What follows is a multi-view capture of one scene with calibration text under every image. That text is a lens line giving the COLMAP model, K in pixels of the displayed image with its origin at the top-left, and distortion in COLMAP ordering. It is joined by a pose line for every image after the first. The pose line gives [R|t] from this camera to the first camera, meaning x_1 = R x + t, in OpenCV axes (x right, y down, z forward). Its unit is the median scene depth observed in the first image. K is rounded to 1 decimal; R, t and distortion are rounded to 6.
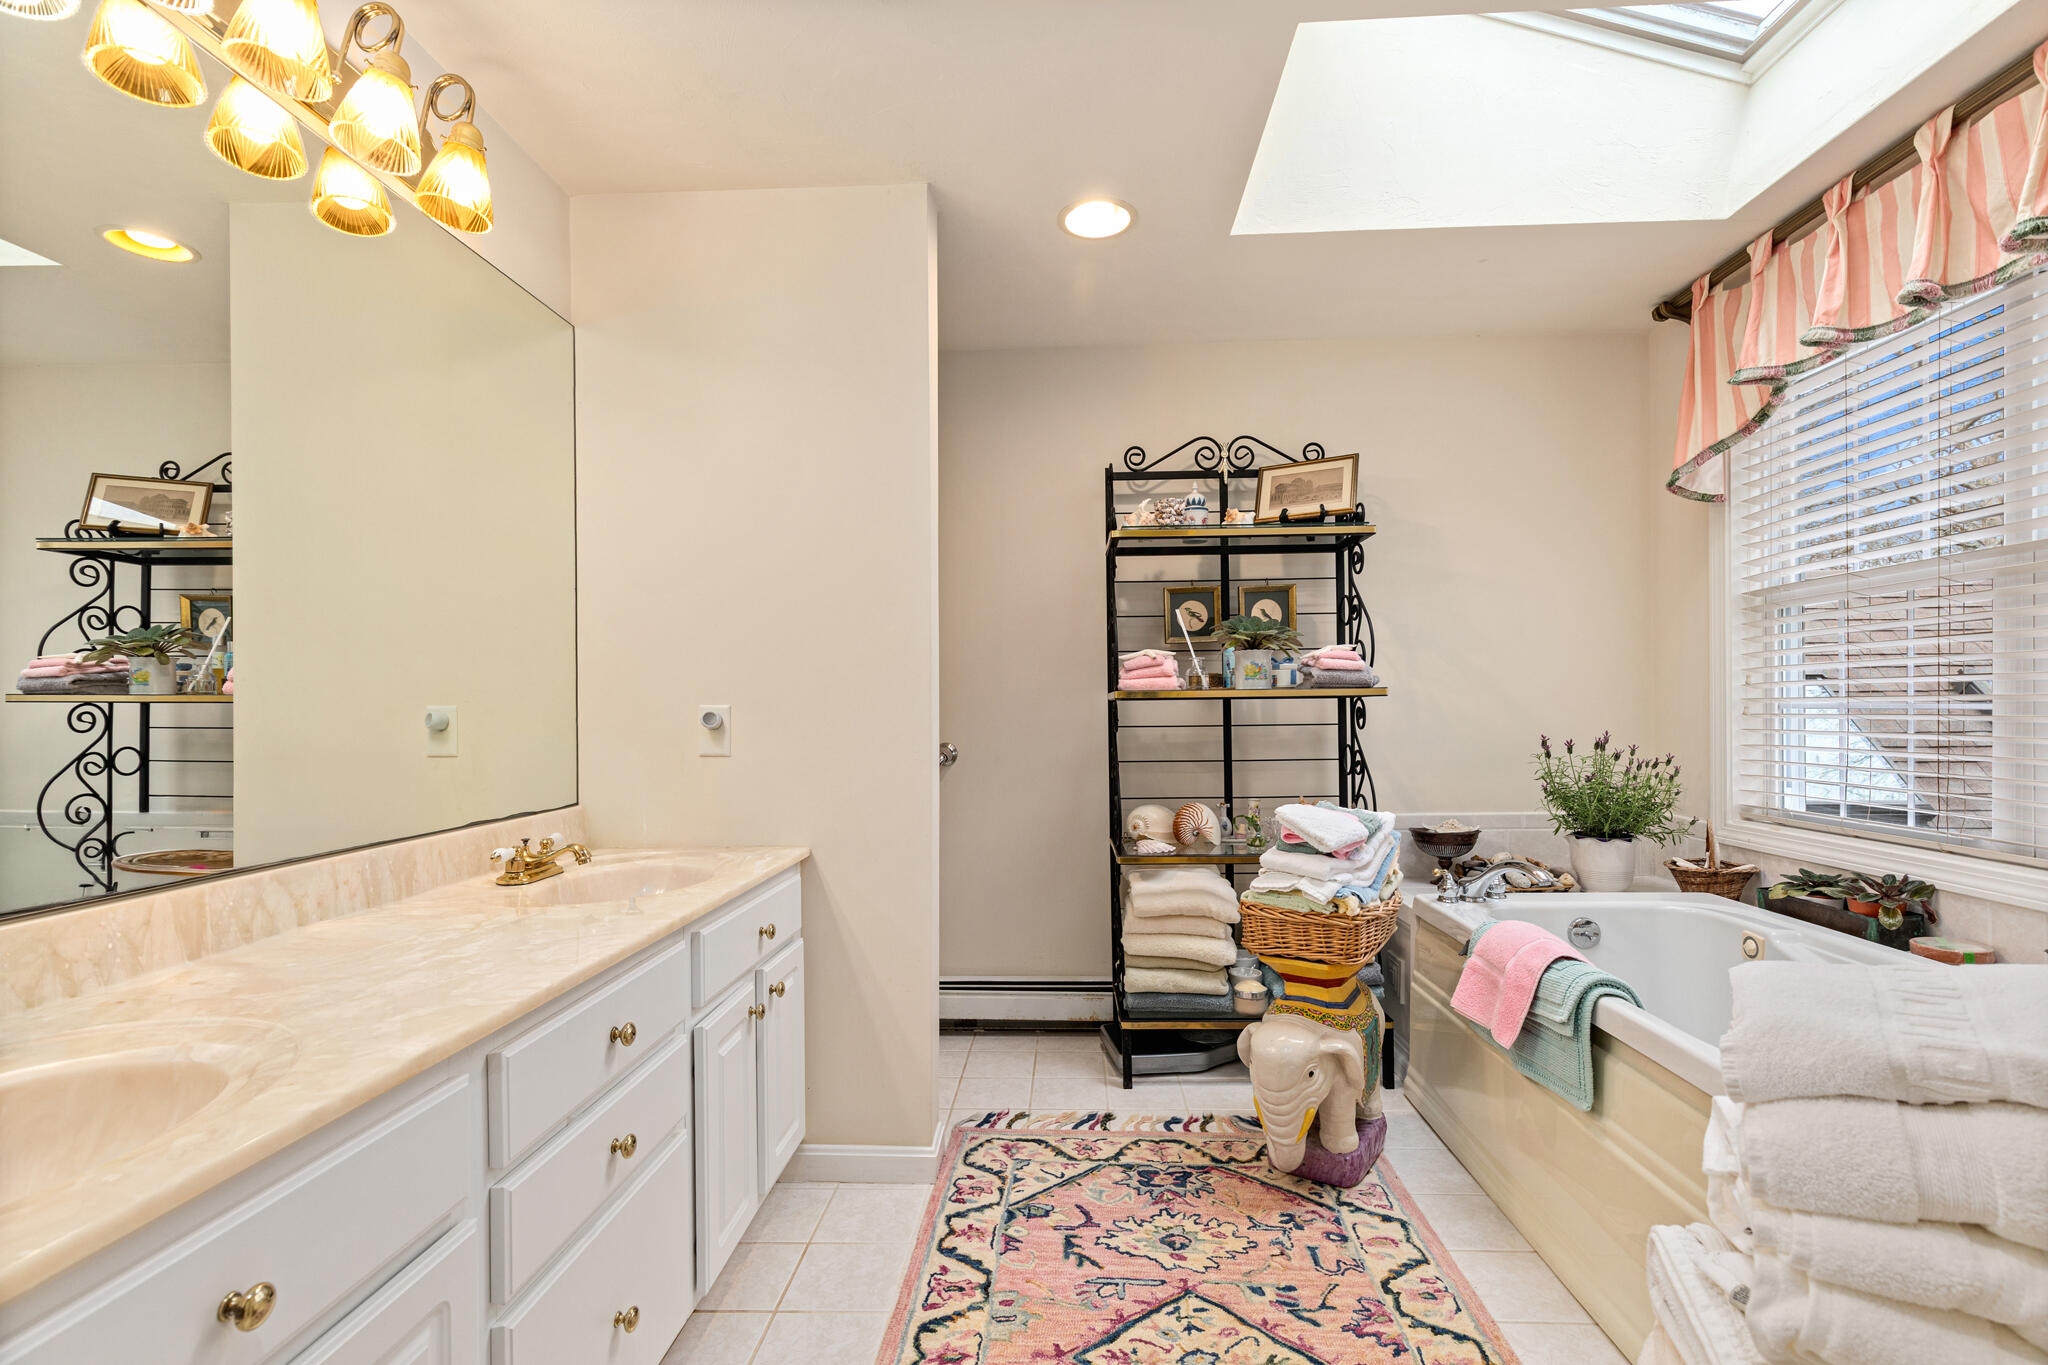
lens RADIAL K [[926.6, 0, 1032.8], [0, 926.6, 722.1], [0, 0, 1]] dist [0.007055, -0.002015]
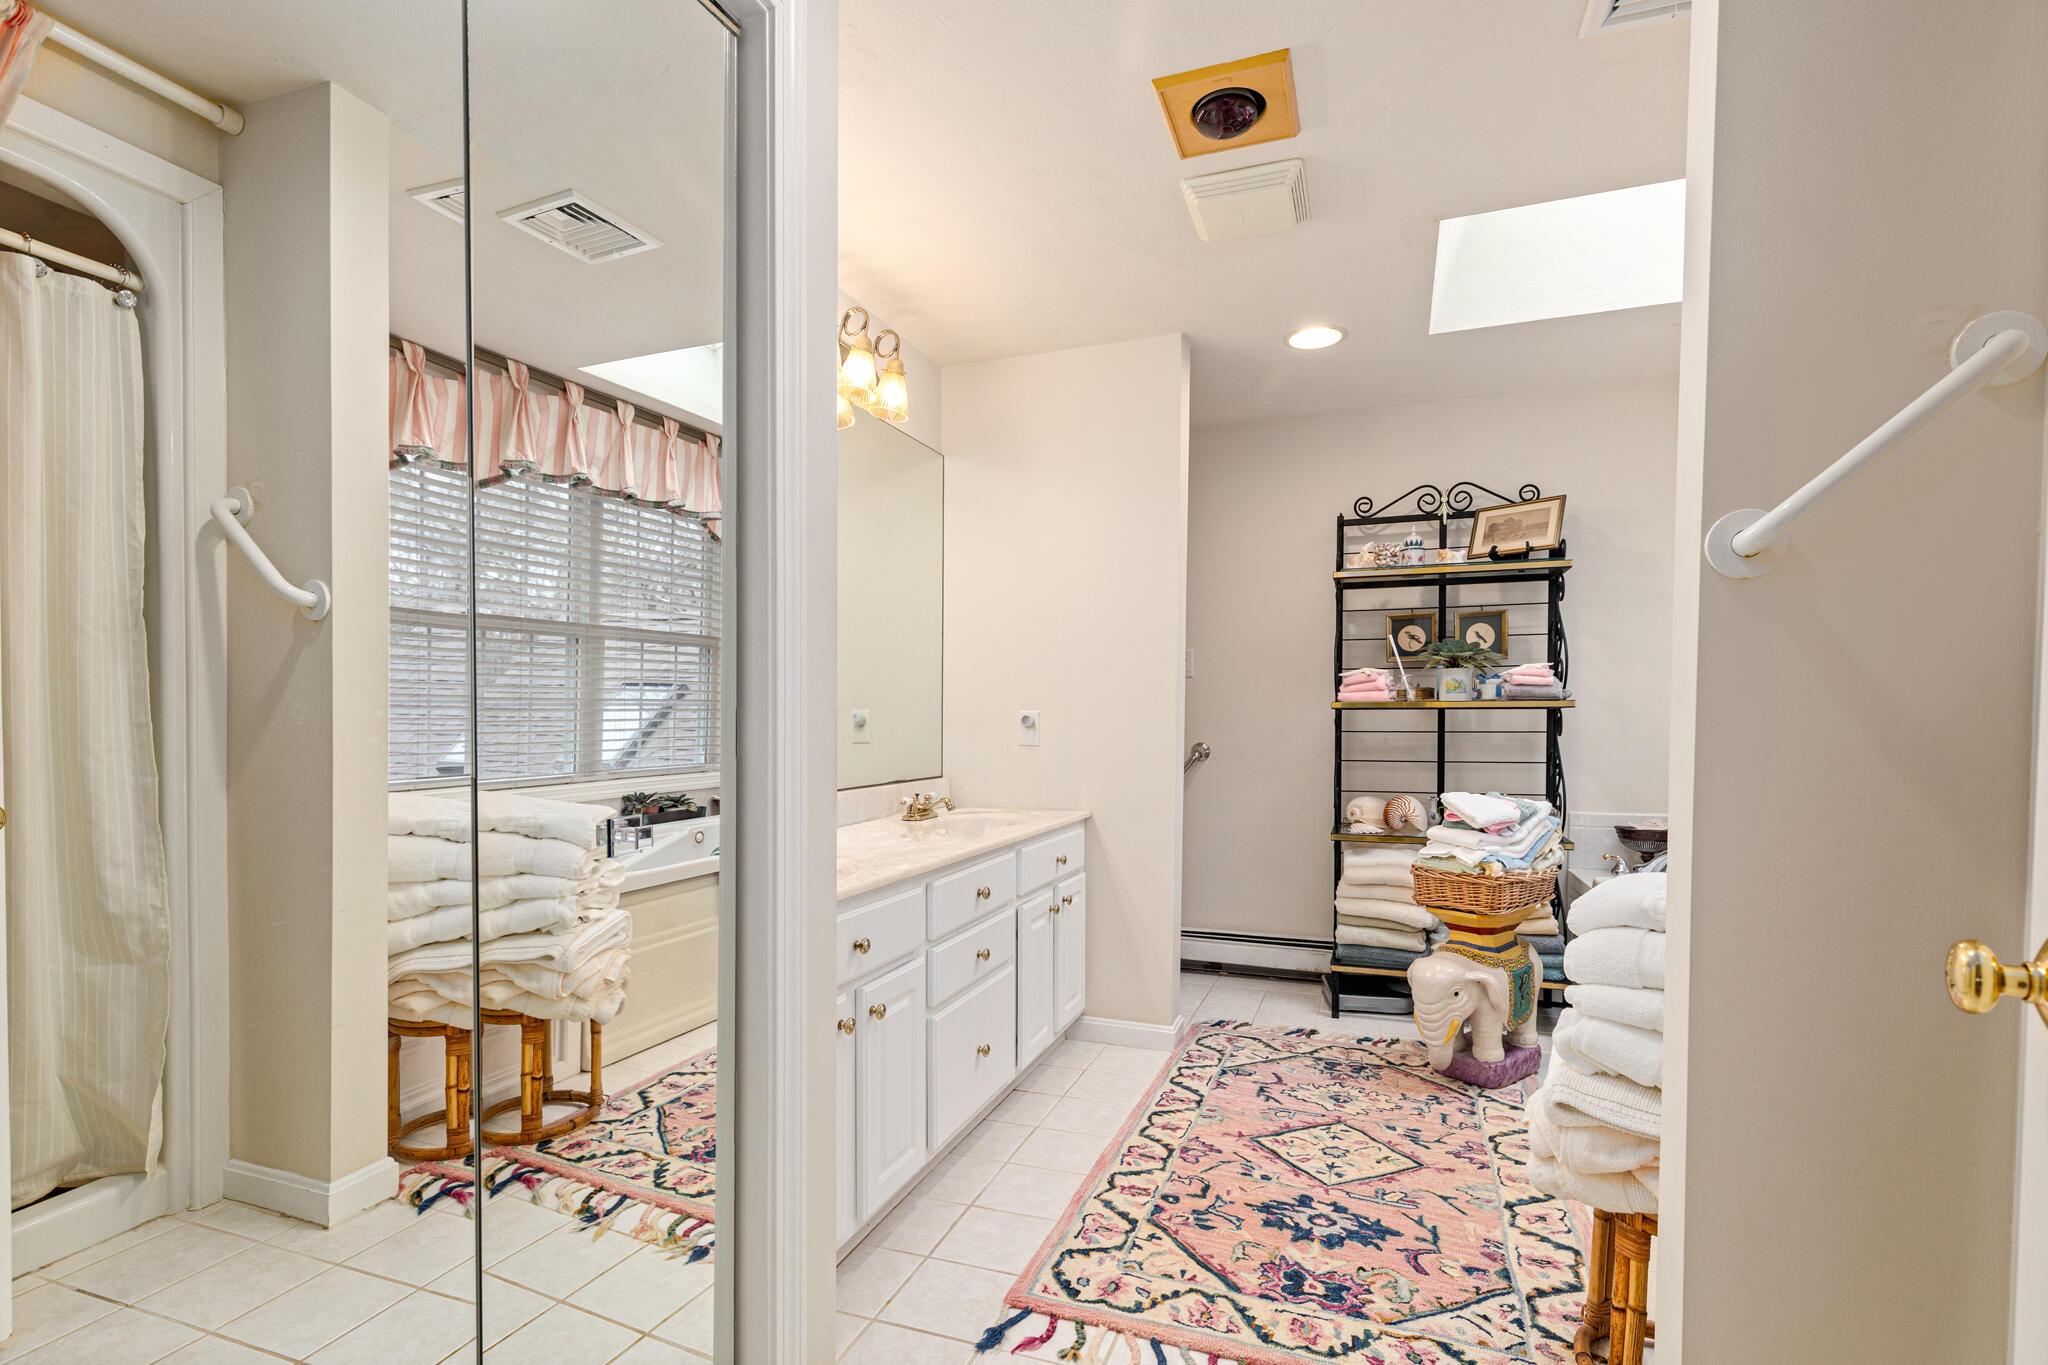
lens RADIAL K [[926.6, 0, 1043.9], [0, 926.6, 739.5], [0, 0, 1]] dist [0.007055, -0.002015]
pose [[0.954677, 0.016988, -0.297159, 0.106432], [-0.014057, 0.999829, 0.011997, 0.008588], [0.297312, -0.007276, 0.954753, -0.363194]]
